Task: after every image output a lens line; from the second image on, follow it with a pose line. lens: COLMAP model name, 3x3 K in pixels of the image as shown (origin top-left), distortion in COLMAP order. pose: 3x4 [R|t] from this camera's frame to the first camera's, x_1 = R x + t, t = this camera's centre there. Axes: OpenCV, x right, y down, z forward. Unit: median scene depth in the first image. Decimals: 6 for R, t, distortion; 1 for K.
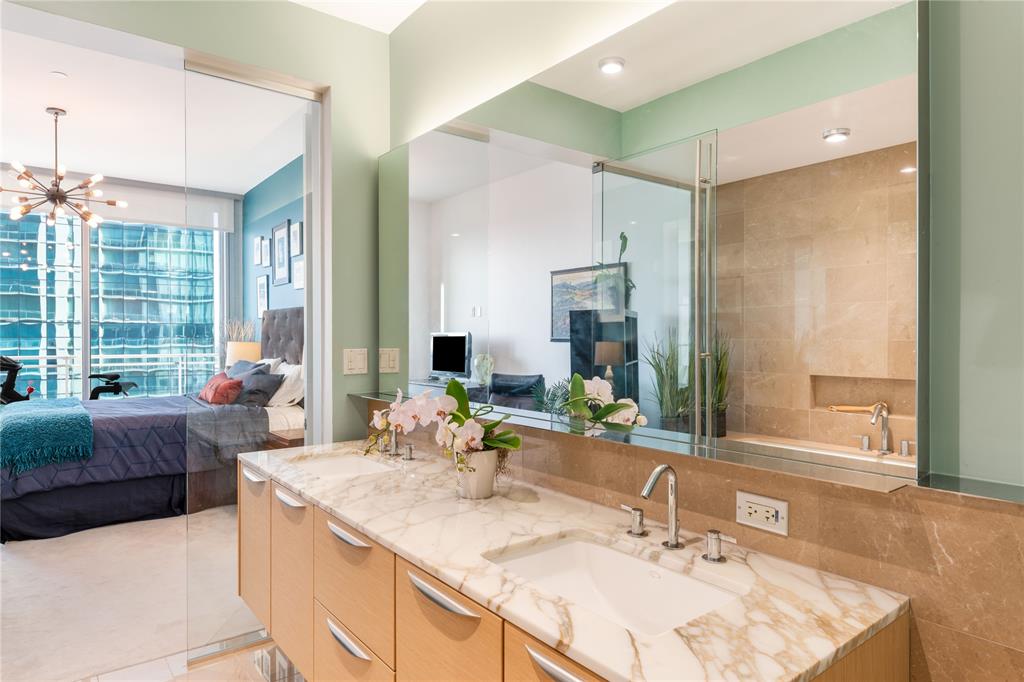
lens RADIAL K [[617.9, 0, 511.3], [0, 617.9, 338.3], [0, 0, 1]] dist [0.002312, 0.000647]
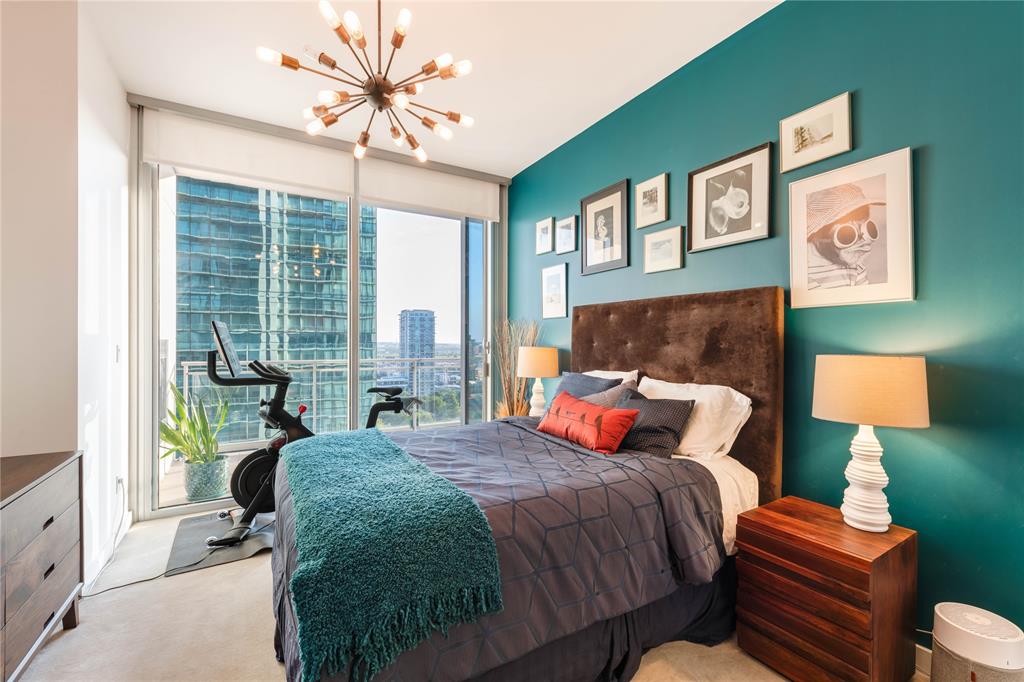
lens RADIAL K [[442.0, 0, 513.2], [0, 442.0, 340.8], [0, 0, 1]] dist [0.000160, -0.000024]
pose [[0.992041, 0.004463, -0.125835, -0.426885], [-0.005546, 0.999951, -0.008255, 0.003241], [0.125792, 0.008887, 0.992017, 0.466566]]
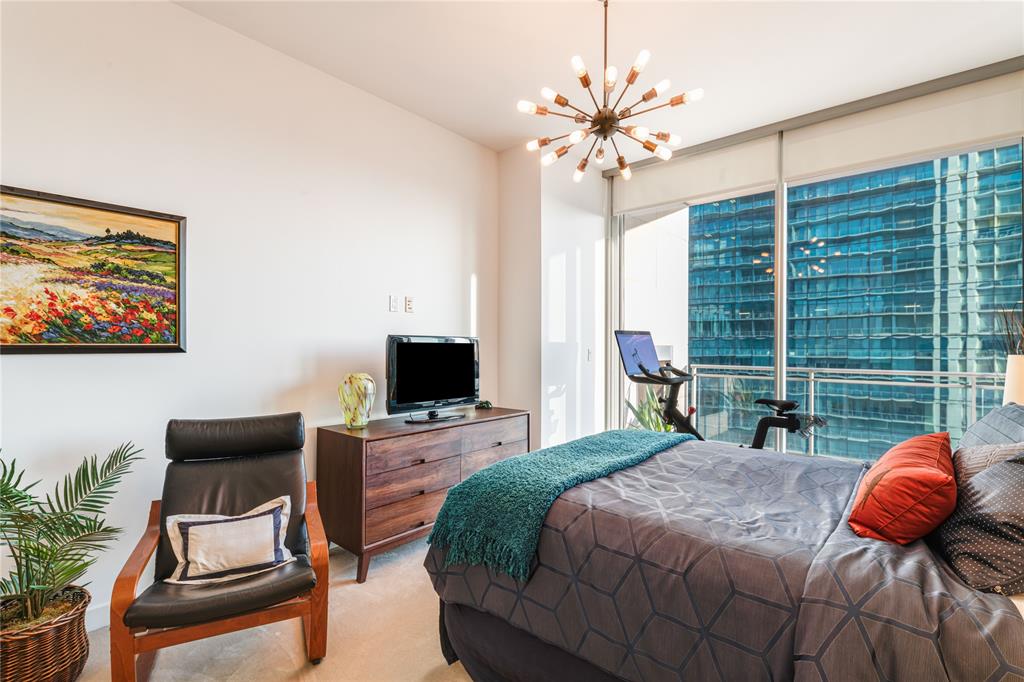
lens RADIAL K [[479.2, 0, 511.5], [0, 479.2, 336.9], [0, 0, 1]] dist [-0.004602, -0.000817]
pose [[0.175595, -0.021746, -0.984222, -0.202905], [-0.004759, 0.999726, -0.022937, 0.004199], [0.984451, 0.008711, 0.175444, 0.625127]]
